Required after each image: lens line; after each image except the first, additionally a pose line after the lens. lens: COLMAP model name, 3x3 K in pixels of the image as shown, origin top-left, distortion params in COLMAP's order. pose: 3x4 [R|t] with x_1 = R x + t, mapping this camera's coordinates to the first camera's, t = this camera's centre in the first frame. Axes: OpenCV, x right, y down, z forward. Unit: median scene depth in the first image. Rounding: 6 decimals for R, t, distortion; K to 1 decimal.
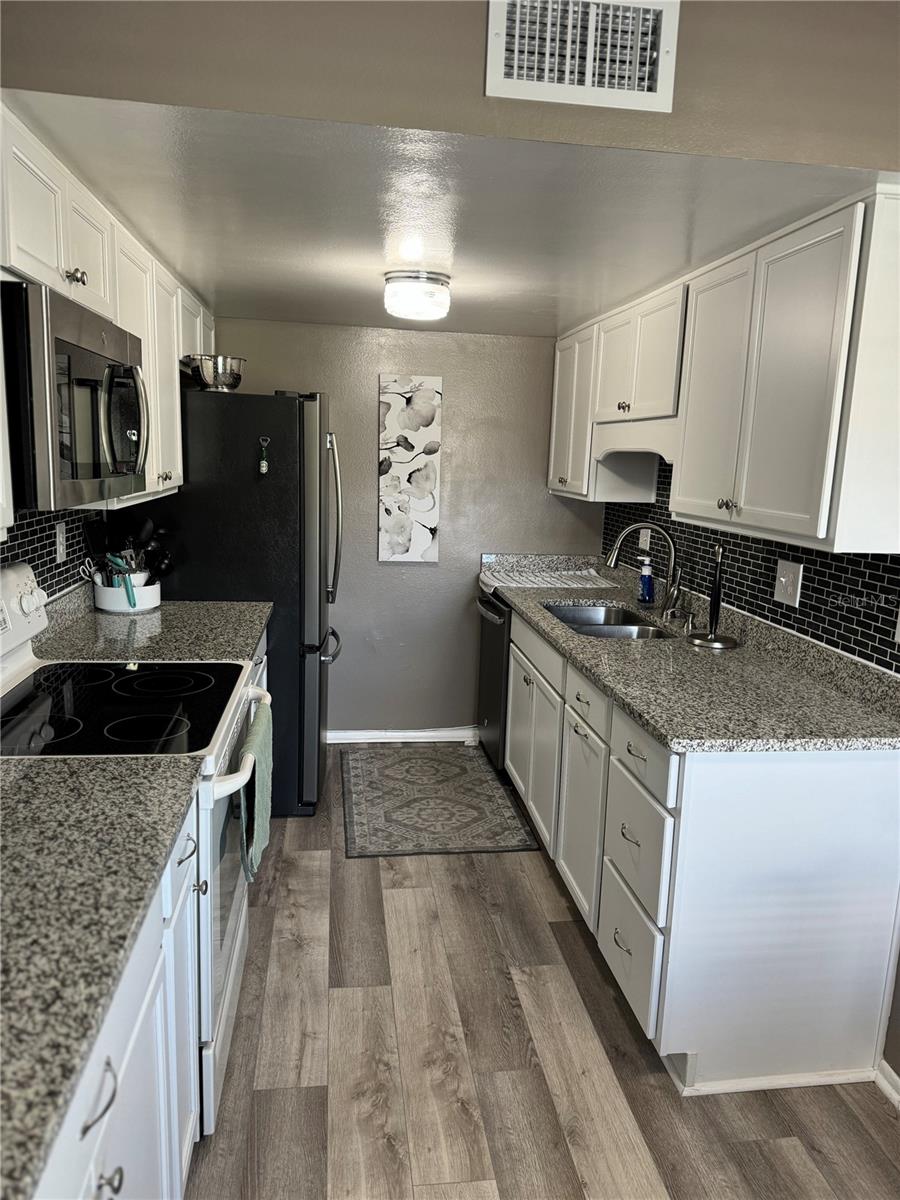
lens RADIAL K [[831.9, 0, 460.7], [0, 831.9, 606.2], [0, 0, 1]] dist [0.032047, -0.049017]
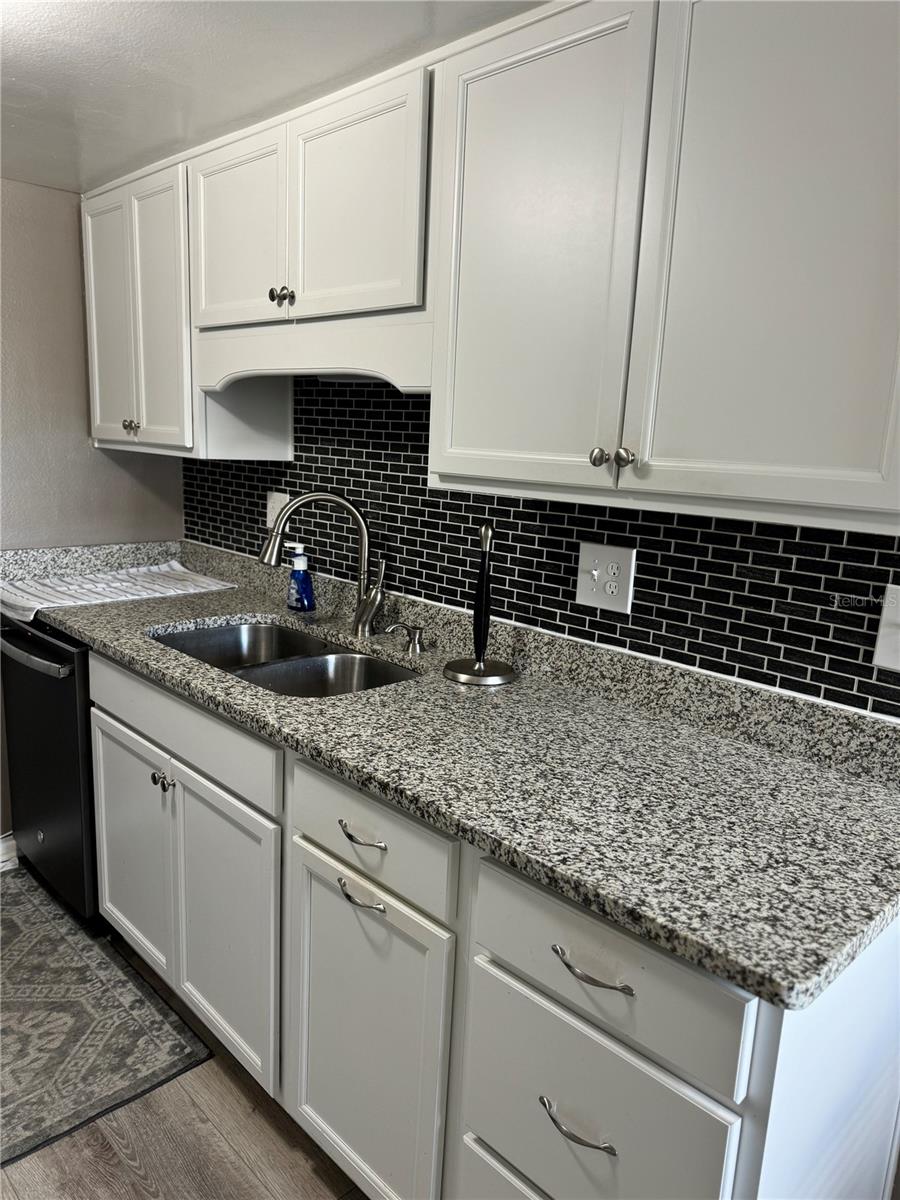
lens RADIAL K [[831.9, 0, 462.5], [0, 831.9, 609.2], [0, 0, 1]] dist [0.032047, -0.049017]
pose [[0.803960, -0.115975, 0.583265, -0.071003], [0.086714, 0.993179, 0.077956, -0.051442], [-0.588327, -0.012097, 0.808533, 0.426160]]
